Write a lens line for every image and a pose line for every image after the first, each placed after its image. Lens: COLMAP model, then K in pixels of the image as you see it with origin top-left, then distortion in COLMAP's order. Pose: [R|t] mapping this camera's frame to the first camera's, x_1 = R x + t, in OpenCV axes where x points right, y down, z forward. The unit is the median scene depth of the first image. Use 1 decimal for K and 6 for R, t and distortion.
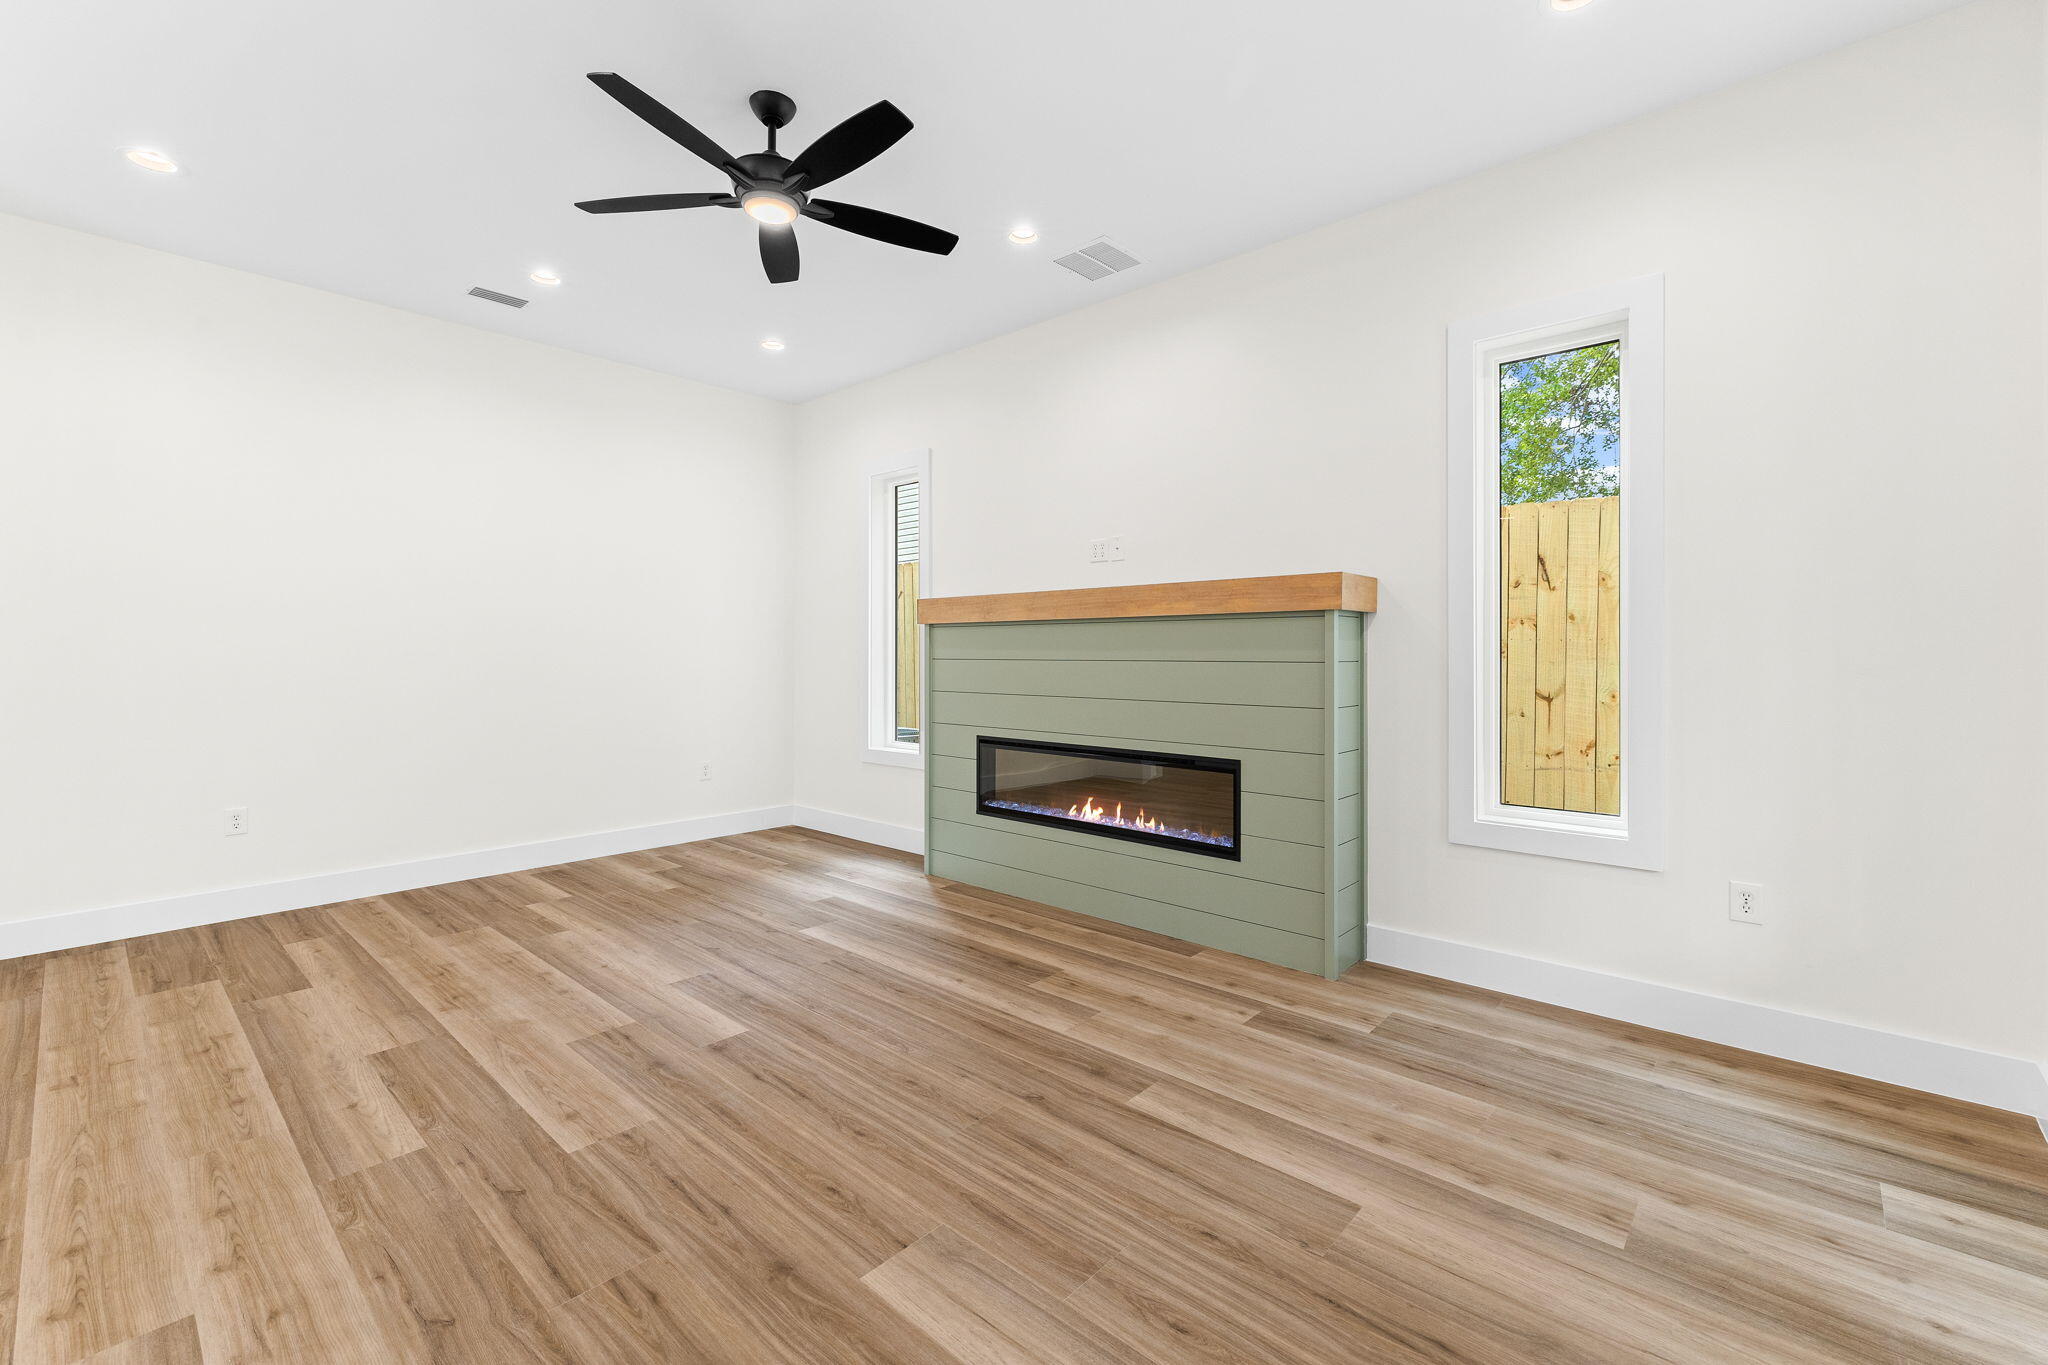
lens RADIAL K [[870.4, 0, 1025.7], [0, 870.4, 665.1], [0, 0, 1]] dist [0.000558, 0.000134]
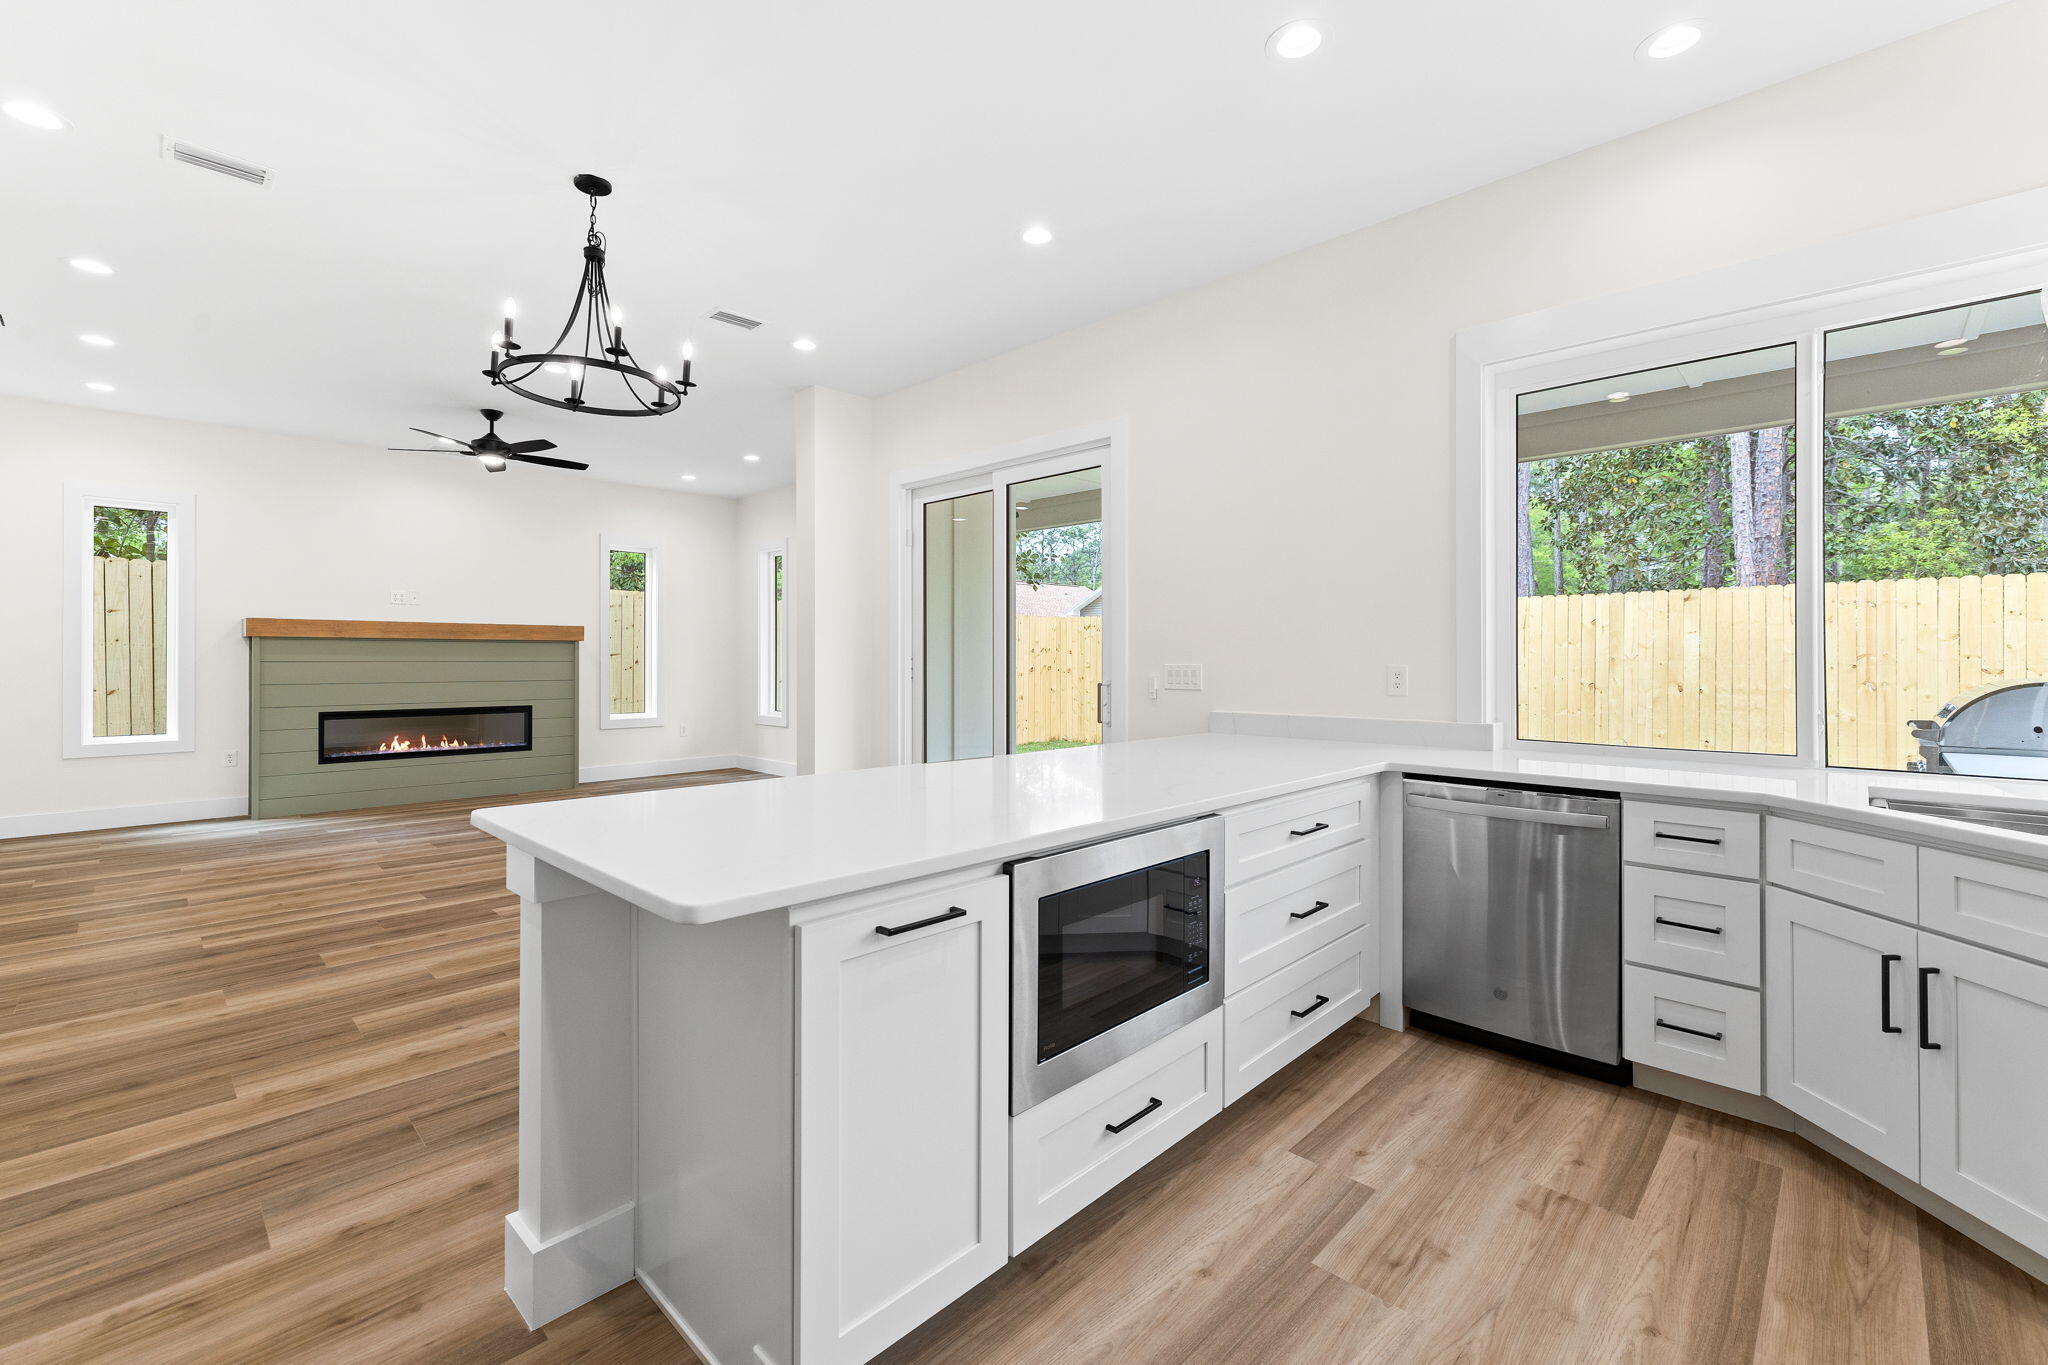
lens RADIAL K [[870.4, 0, 1009.7], [0, 870.4, 651.6], [0, 0, 1]] dist [0.000558, 0.000134]
pose [[0.047047, 0.007591, 0.998864, -2.365226], [0.012402, 0.999890, -0.008183, 0.004438], [-0.998816, 0.012773, 0.046948, -0.423229]]
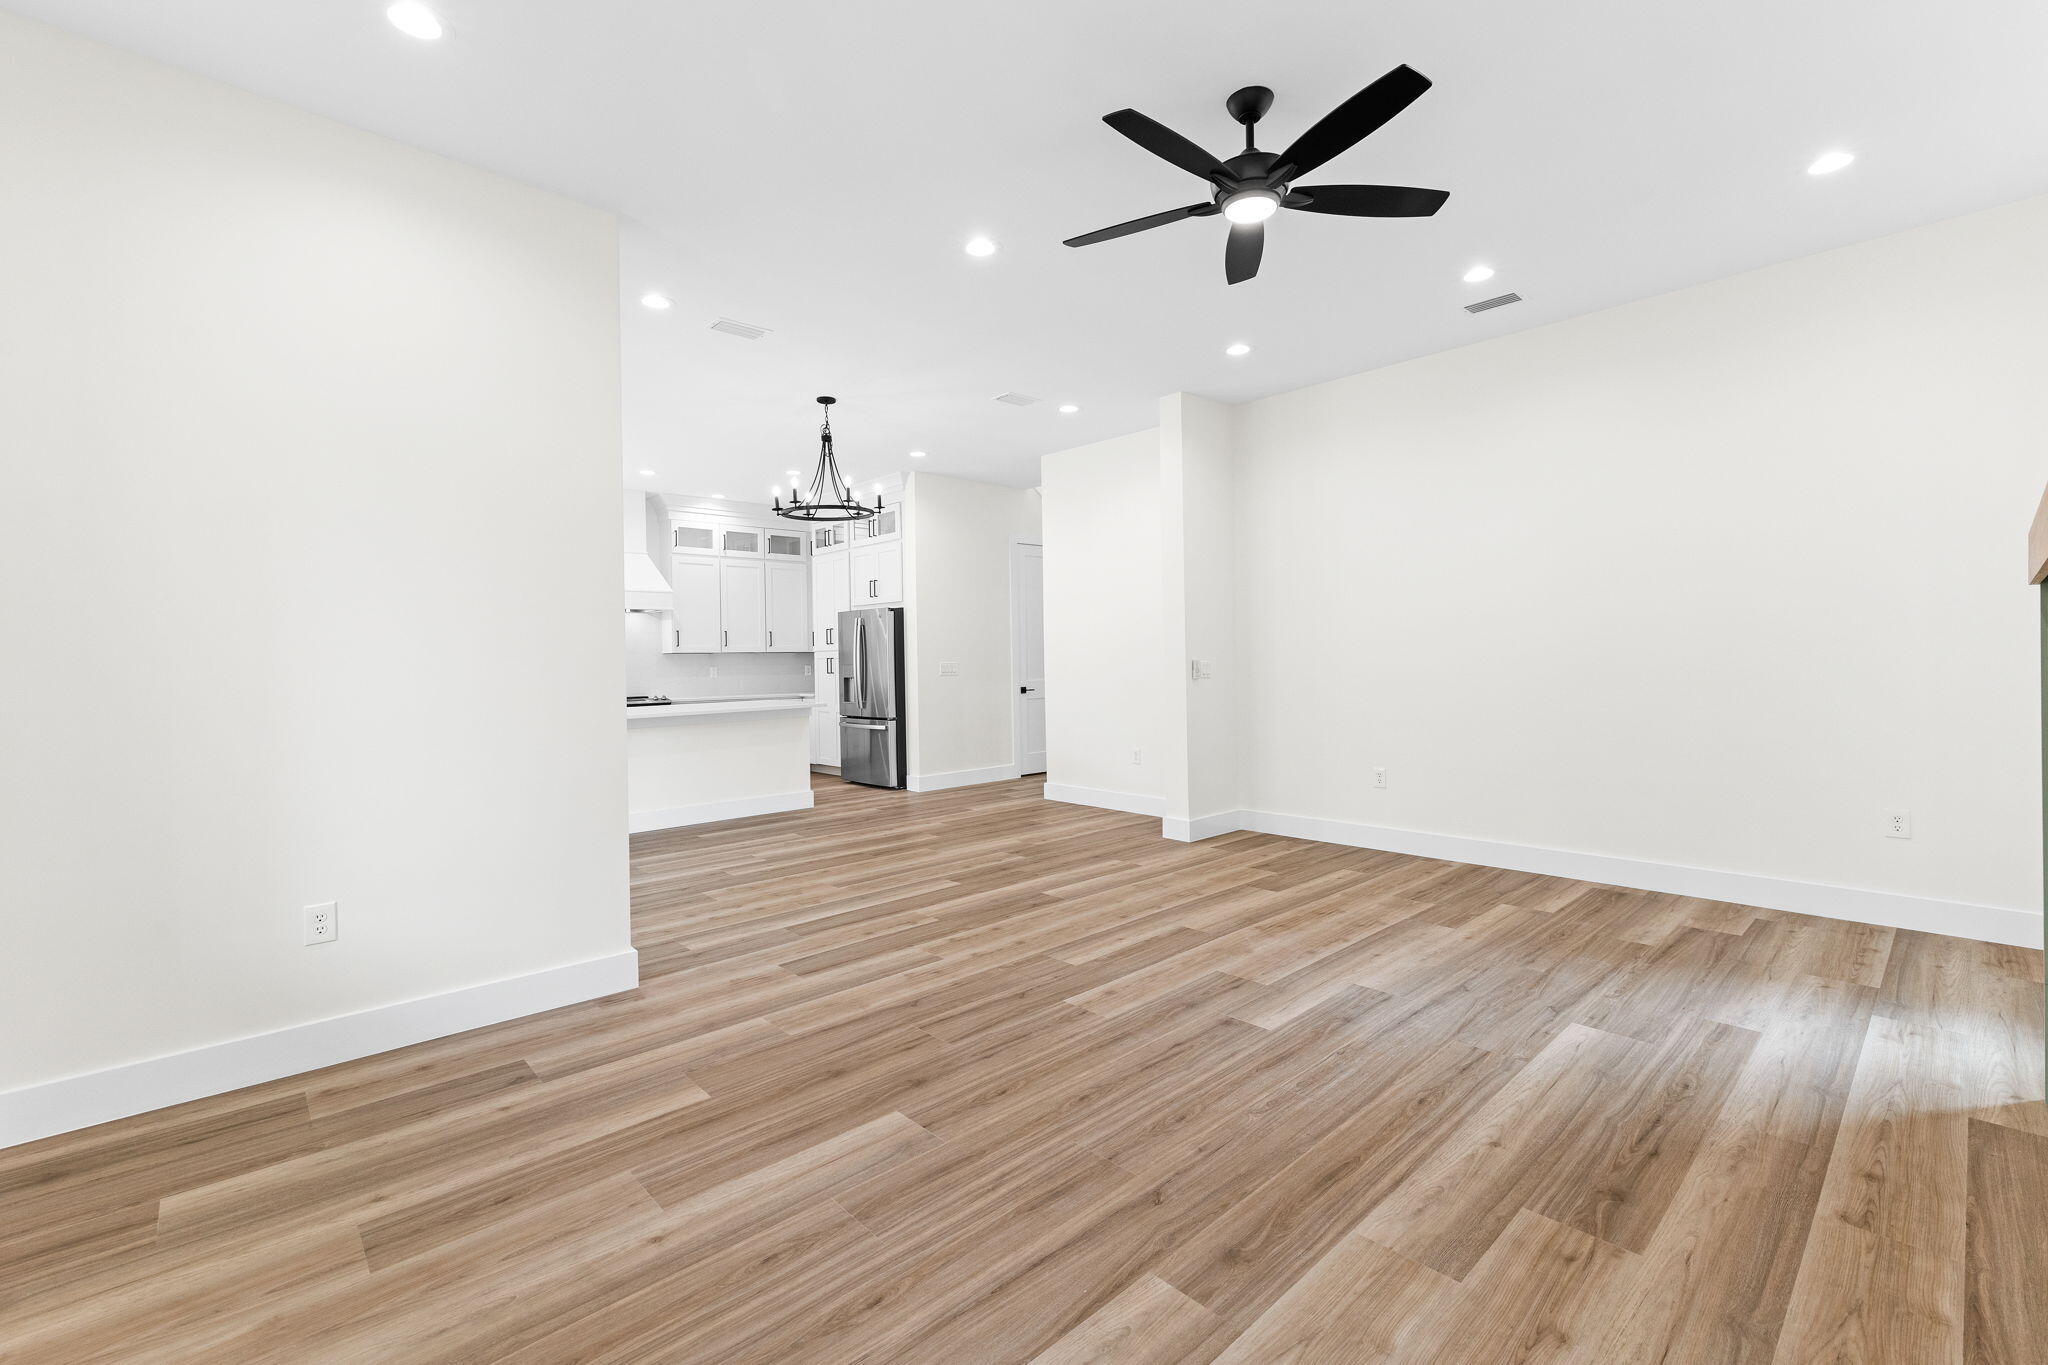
lens RADIAL K [[870.4, 0, 1020.5], [0, 870.4, 688.7], [0, 0, 1]] dist [0.000558, 0.000134]
pose [[-0.088832, 0.035823, -0.995402, 0.686712], [0.003440, 0.999358, 0.035658, -0.016141], [0.996041, -0.000256, -0.088898, 0.778077]]
